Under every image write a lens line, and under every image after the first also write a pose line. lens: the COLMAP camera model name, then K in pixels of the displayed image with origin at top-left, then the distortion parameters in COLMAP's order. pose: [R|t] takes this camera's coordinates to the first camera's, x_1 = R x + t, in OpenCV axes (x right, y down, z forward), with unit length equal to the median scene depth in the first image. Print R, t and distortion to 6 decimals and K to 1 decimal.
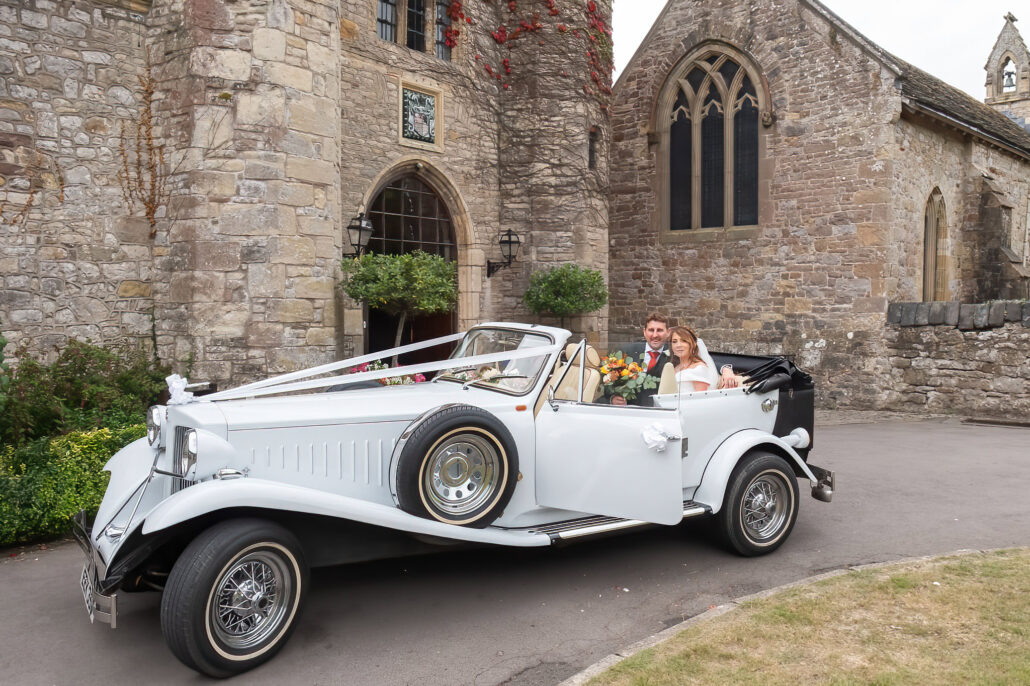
lens RADIAL K [[842.8, 0, 544.6], [0, 842.8, 323.4], [0, 0, 1]] dist [-0.015766, 0.015128]
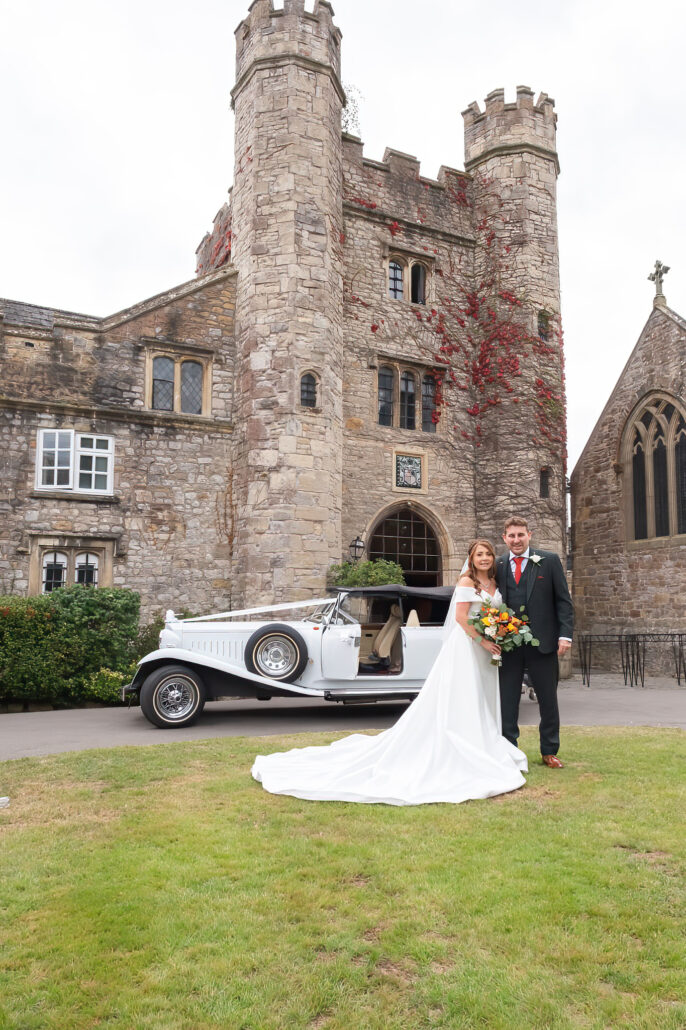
lens RADIAL K [[756.8, 0, 354.4], [0, 756.8, 548.1], [0, 0, 1]] dist [0.003967, -0.003380]
pose [[0.903476, -0.035925, -0.427130, 0.353091], [-0.013680, 0.993557, -0.112501, 0.046762], [0.428420, 0.107485, 0.897164, -0.258468]]
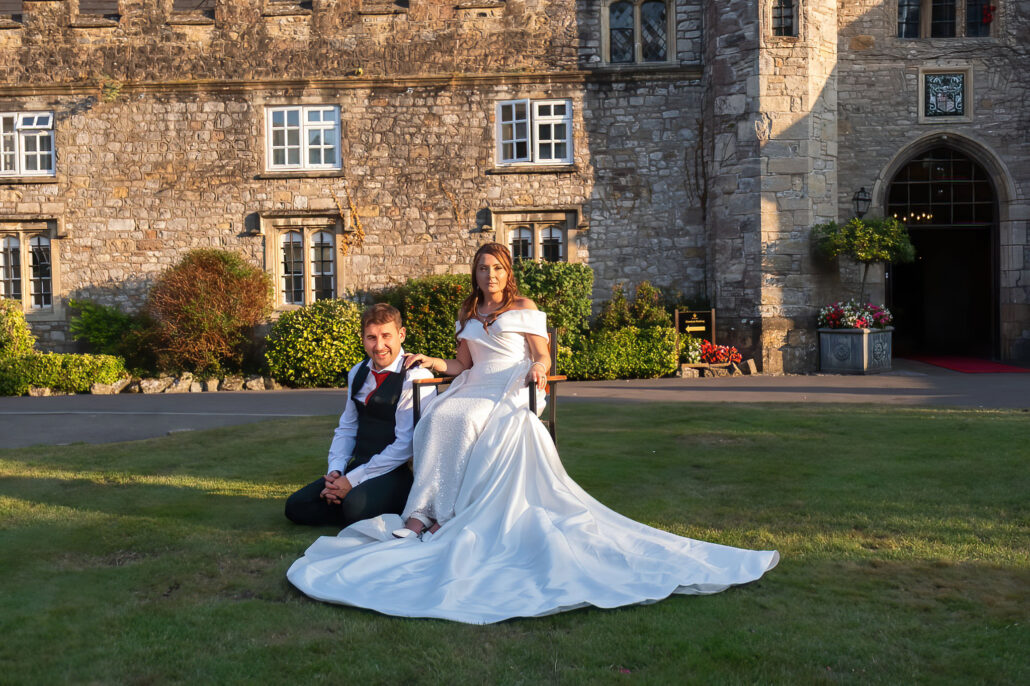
lens RADIAL K [[1020.2, 0, 539.1], [0, 1020.2, 316.1], [0, 0, 1]] dist [0.032812, 0.000000]
pose [[0.593306, 0.008157, -0.804936, 0.687837], [-0.000934, 0.999955, 0.009445, 0.047216], [0.804977, -0.004852, 0.593287, -0.300799]]
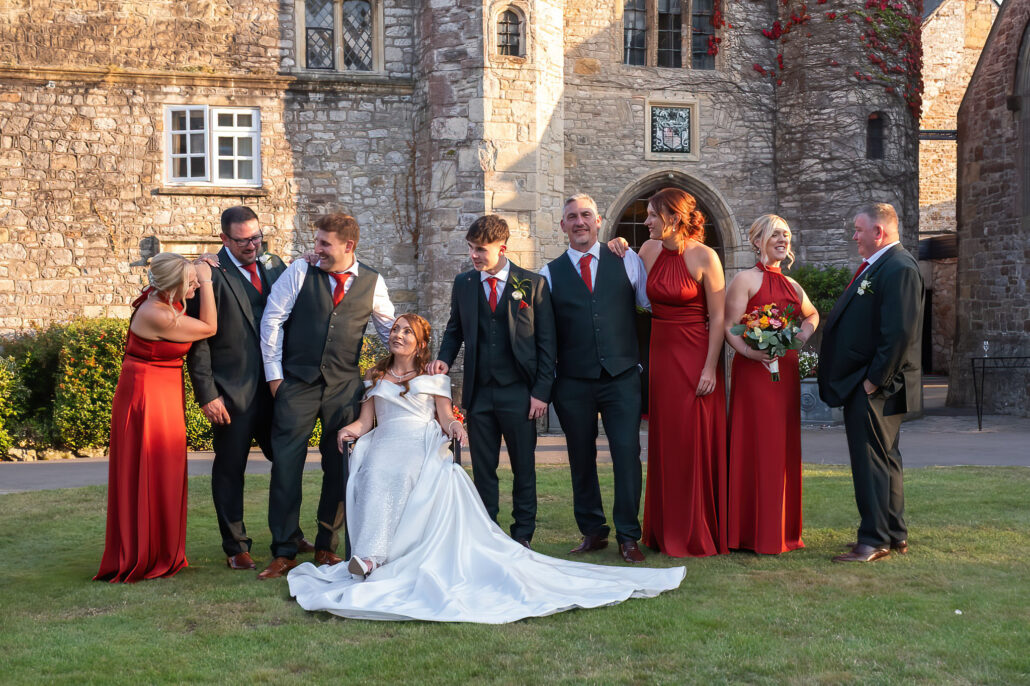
lens RADIAL K [[1349.4, 0, 521.8], [0, 1349.4, 346.5], [0, 0, 1]] dist [0.057567, 0.000000]
pose [[0.809269, 0.000631, -0.587438, 0.732343], [-0.005365, 0.999966, -0.006317, 0.041245], [0.587414, 0.008264, 0.809245, -0.512091]]
